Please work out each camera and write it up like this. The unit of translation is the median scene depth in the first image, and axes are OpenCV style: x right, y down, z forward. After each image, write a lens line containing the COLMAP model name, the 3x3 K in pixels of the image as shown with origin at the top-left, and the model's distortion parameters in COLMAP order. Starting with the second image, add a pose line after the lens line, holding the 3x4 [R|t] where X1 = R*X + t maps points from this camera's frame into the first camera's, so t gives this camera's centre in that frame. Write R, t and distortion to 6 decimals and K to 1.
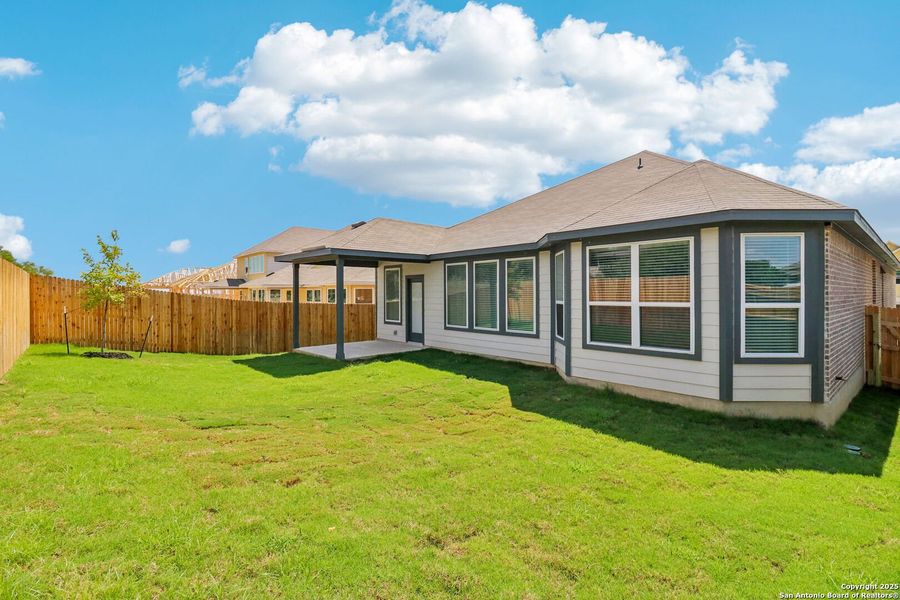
lens RADIAL K [[424.4, 0, 446.0], [0, 424.4, 298.5], [0, 0, 1]] dist [0.000736, -0.000171]
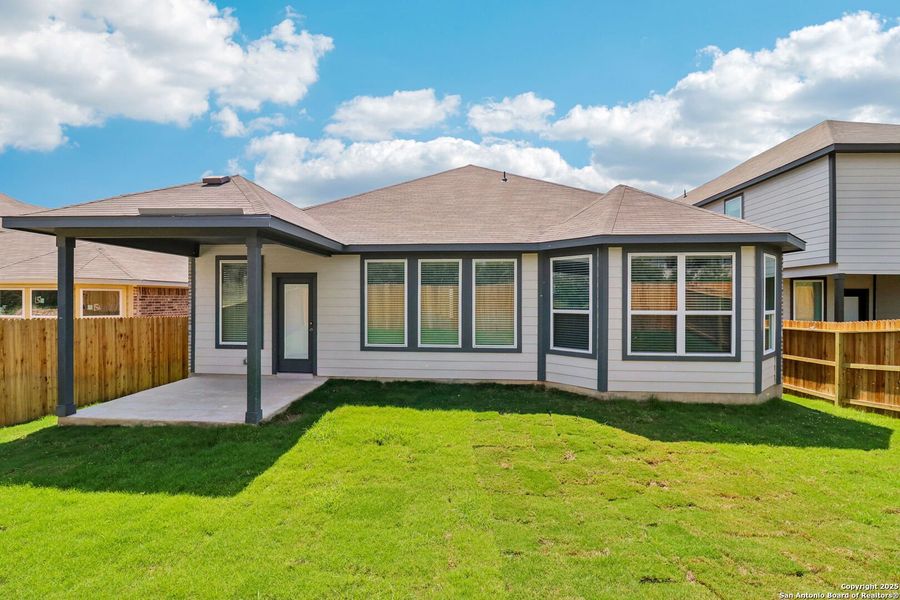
lens RADIAL K [[414.7, 0, 448.5], [0, 414.7, 301.0], [0, 0, 1]] dist [0.002632, -0.021129]
pose [[0.718073, 0.002295, 0.695964, -0.492809], [0.003132, 0.999974, -0.006530, -0.007770], [-0.695961, 0.006869, 0.718047, 0.497789]]
